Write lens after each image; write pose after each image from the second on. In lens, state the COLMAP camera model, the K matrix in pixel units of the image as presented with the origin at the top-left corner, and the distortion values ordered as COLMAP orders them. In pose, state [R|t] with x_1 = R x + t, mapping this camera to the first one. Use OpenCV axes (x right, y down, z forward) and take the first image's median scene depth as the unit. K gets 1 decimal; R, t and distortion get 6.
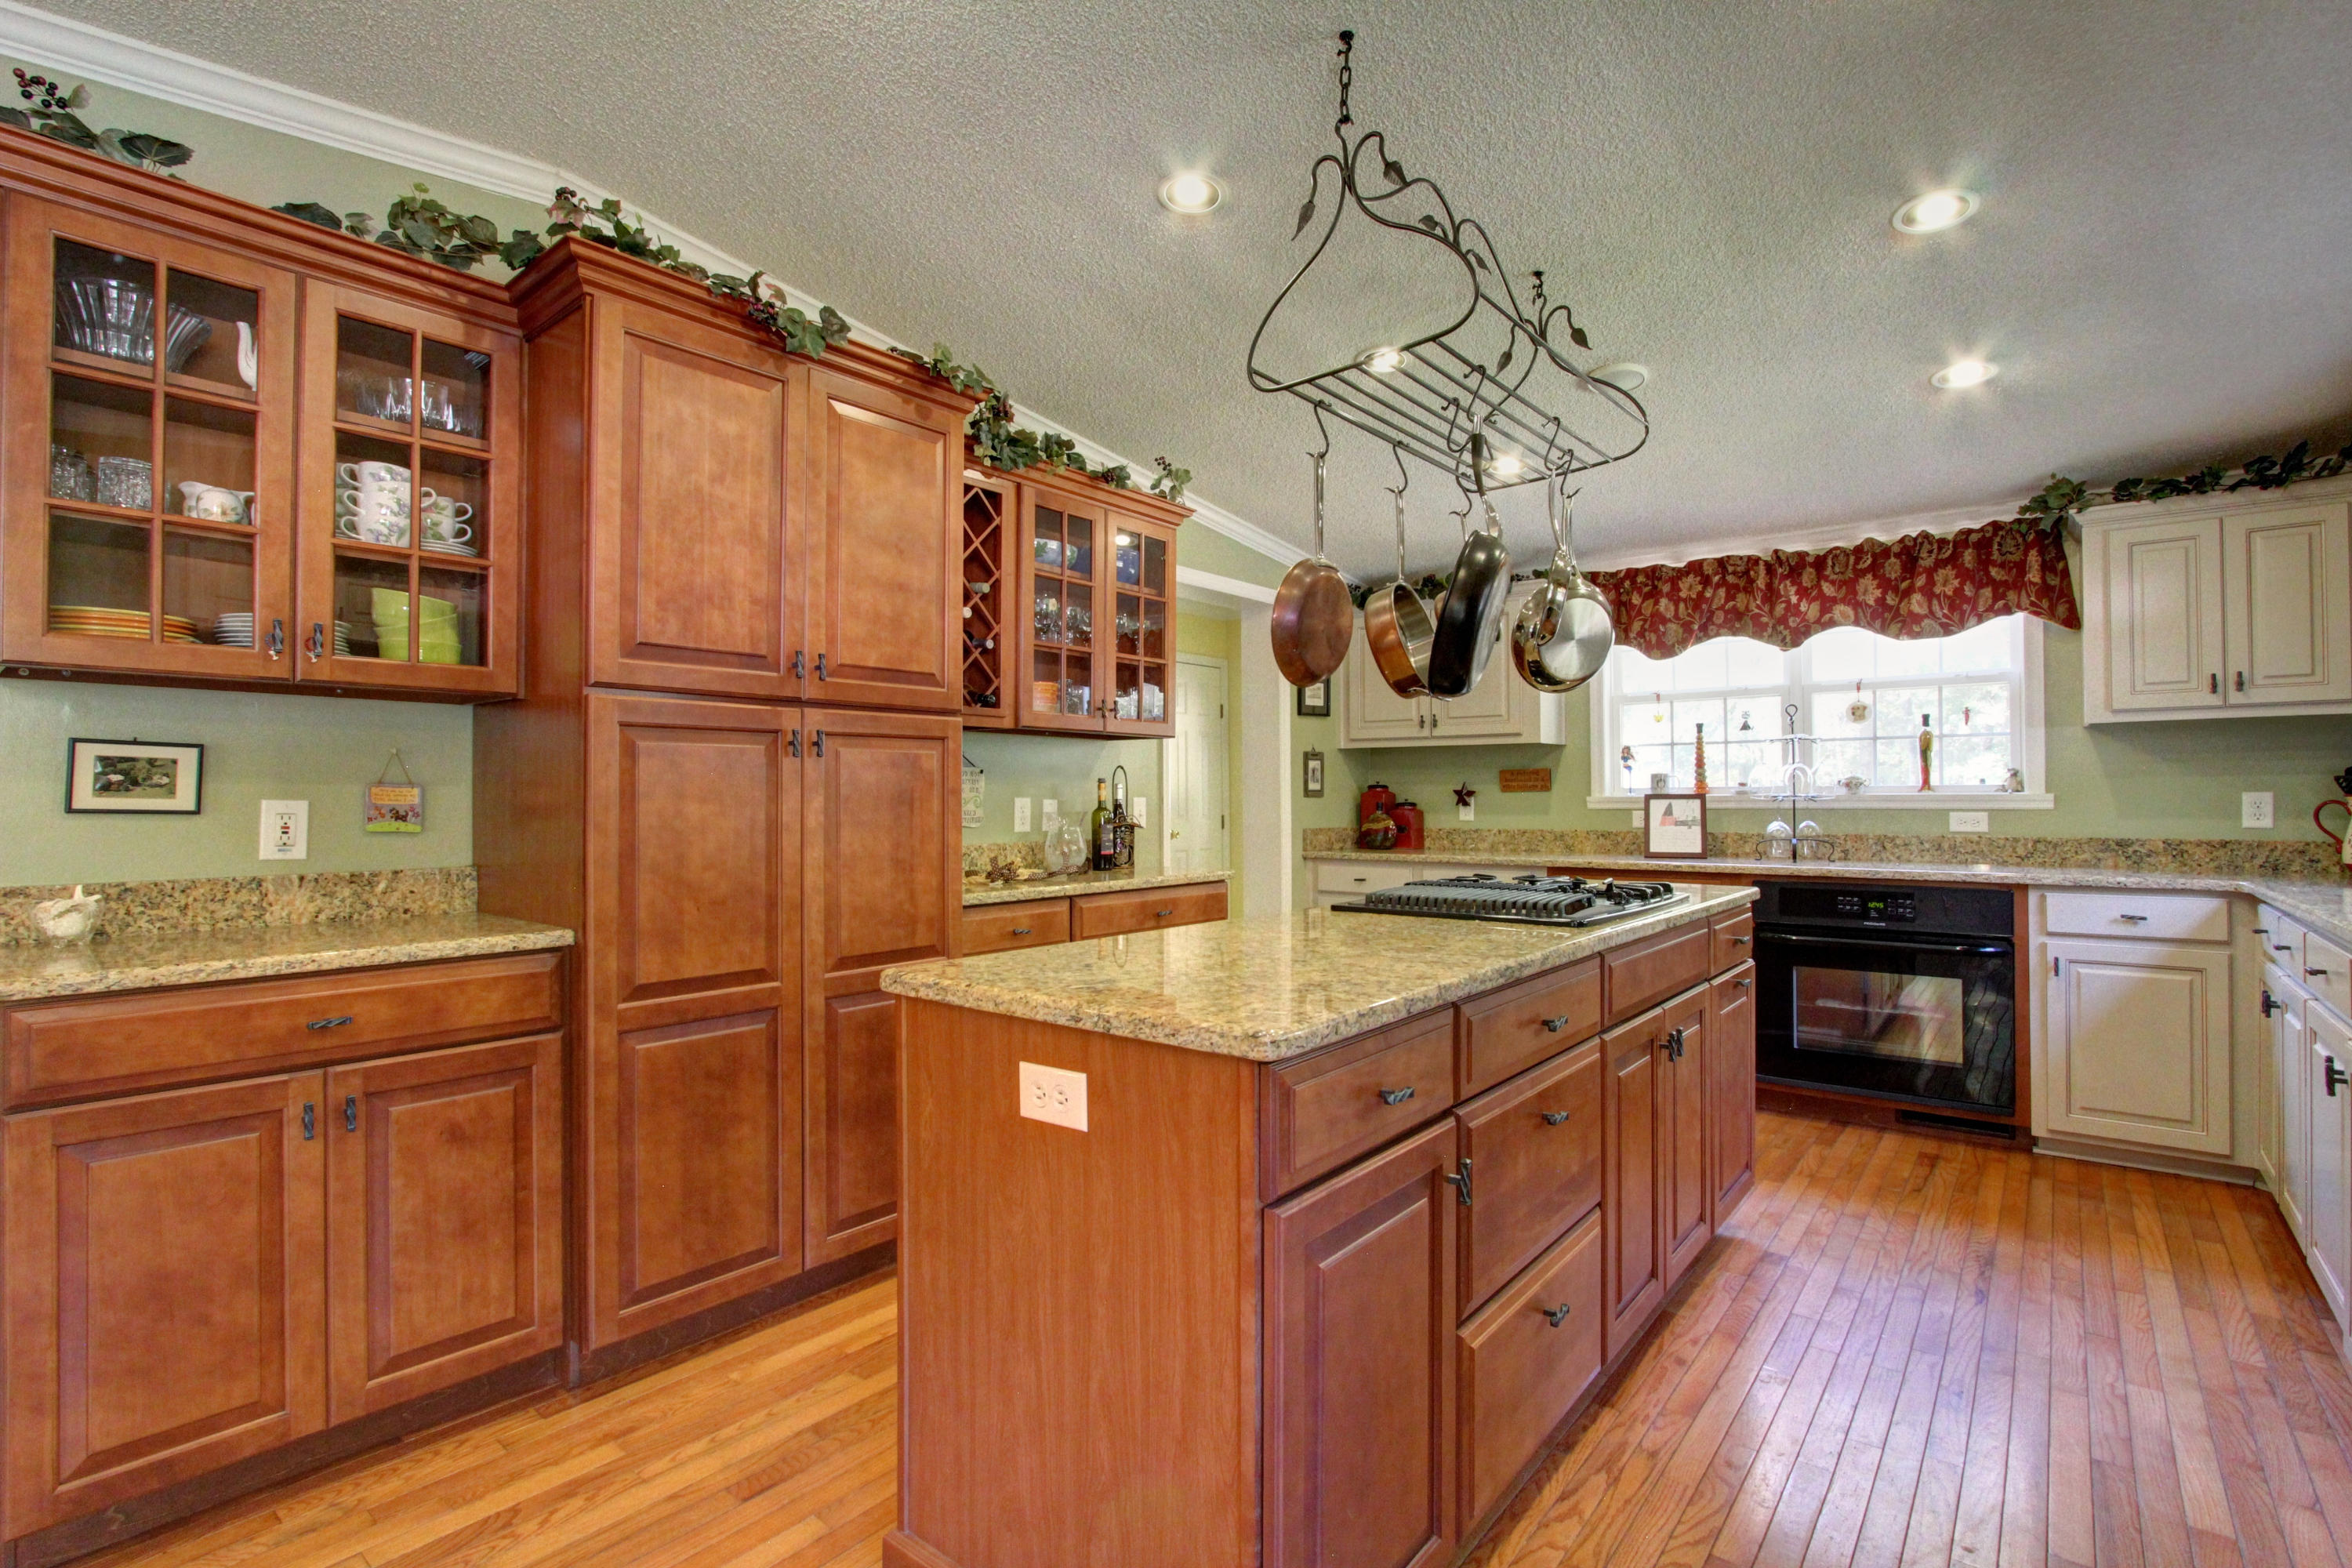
lens RADIAL K [[1075.7, 0, 1185.8], [0, 1075.7, 781.4], [0, 0, 1]] dist [-0.017784, -0.000205]
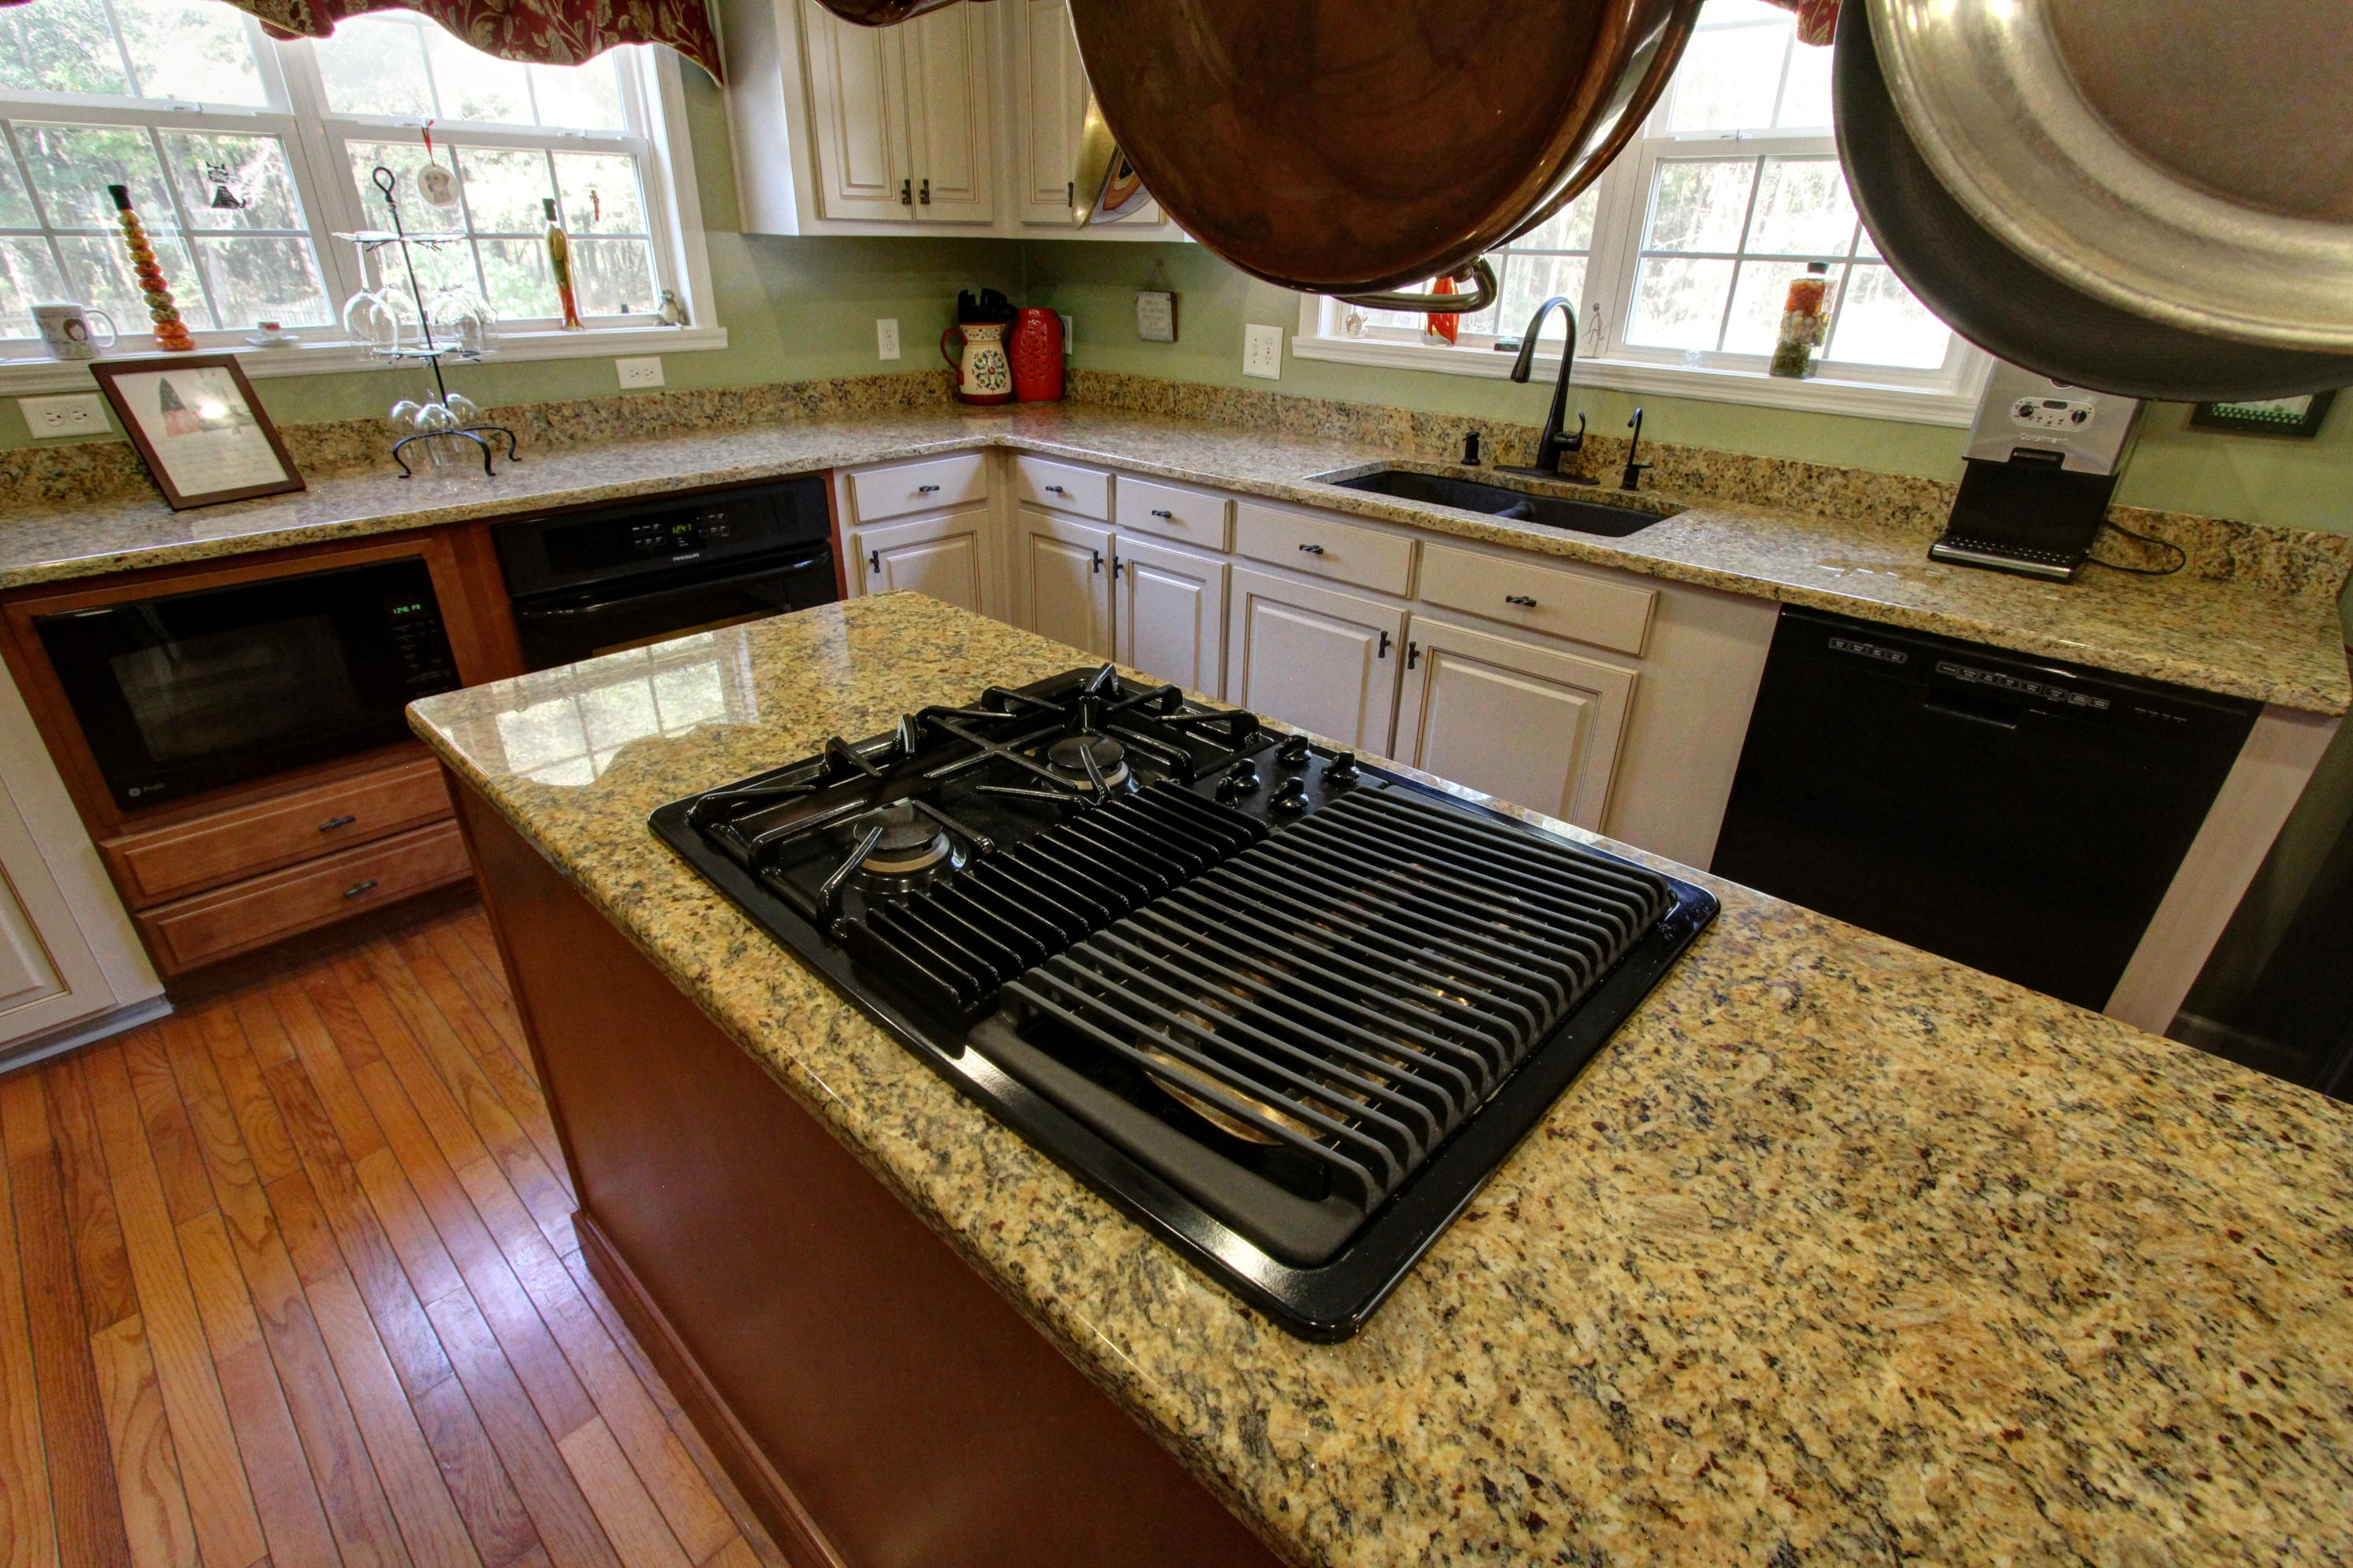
lens RADIAL K [[1076.2, 0, 1179.0], [0, 1076.2, 781.1], [0, 0, 1]] dist [-0.017784, -0.000205]
pose [[0.052420, -0.442790, 0.895092, -0.014263], [-0.033557, 0.895037, 0.444728, -0.053185], [-0.998061, -0.053349, 0.032059, 0.658465]]
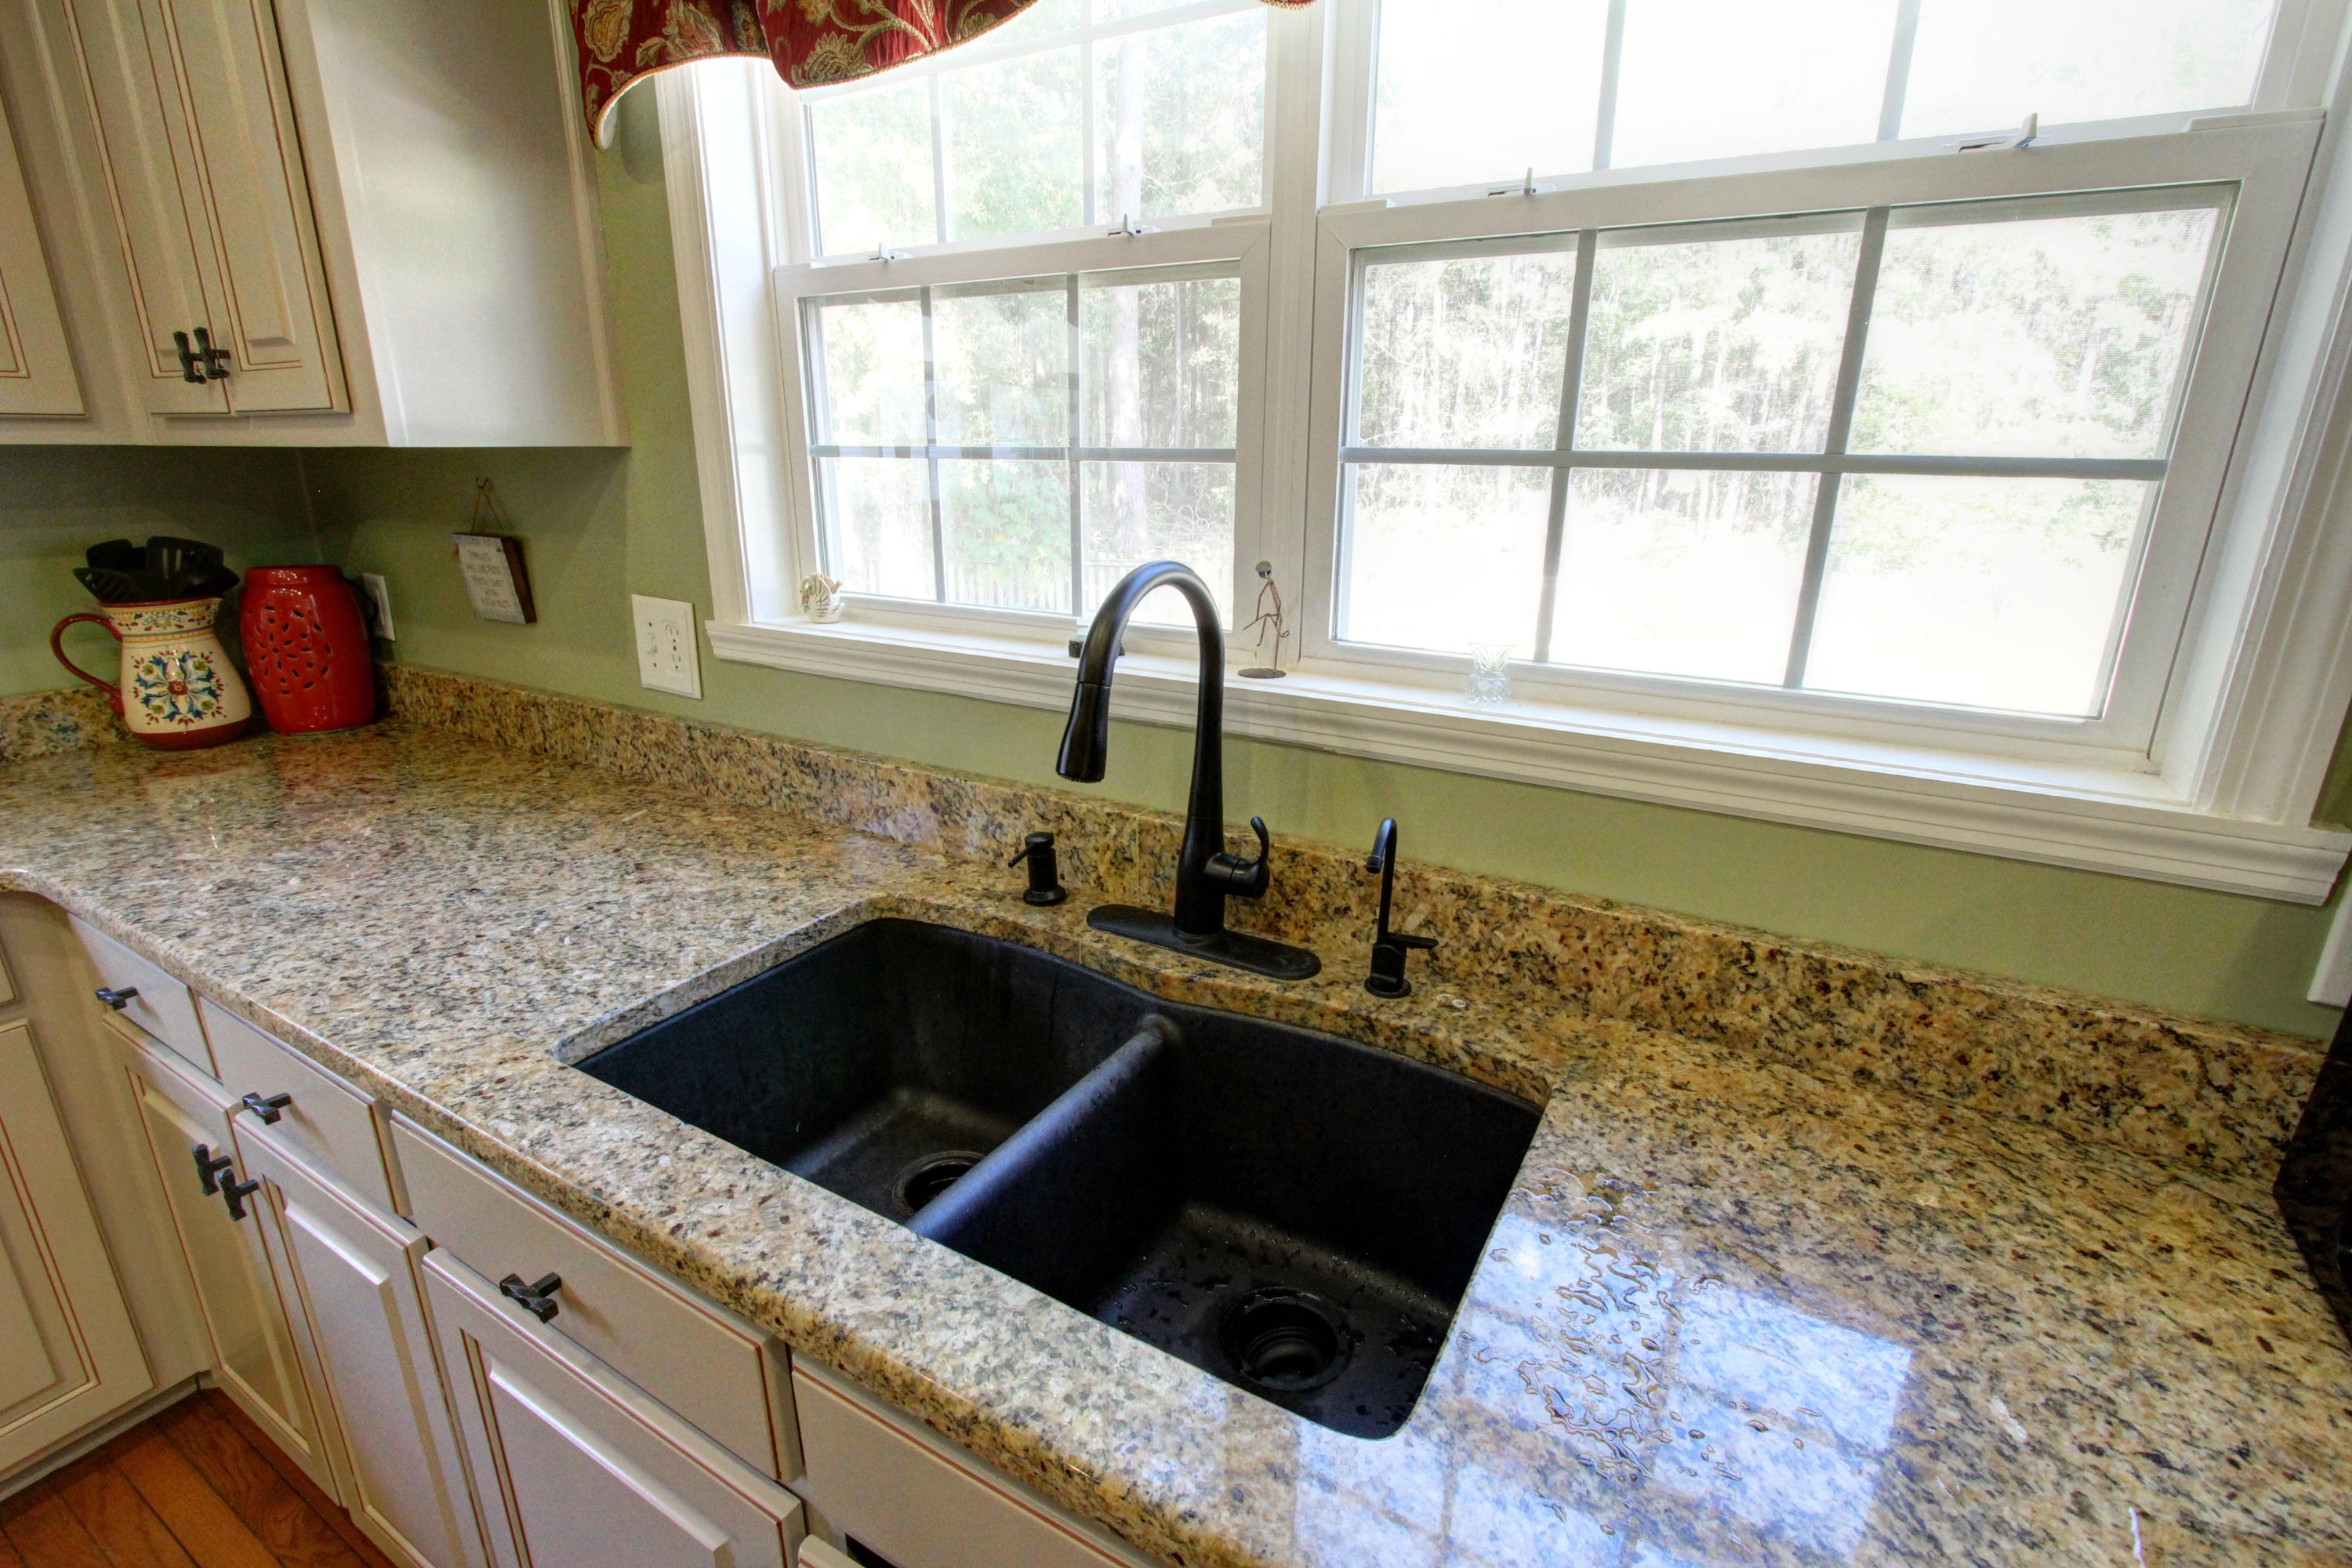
lens RADIAL K [[1075.7, 0, 1169.7], [0, 1075.7, 785.7], [0, 0, 1]] dist [-0.017784, -0.000205]
pose [[-0.157189, -0.291501, 0.943567, 0.448362], [-0.023407, 0.956276, 0.291528, -0.058882], [-0.987291, 0.023739, -0.157139, 0.505072]]
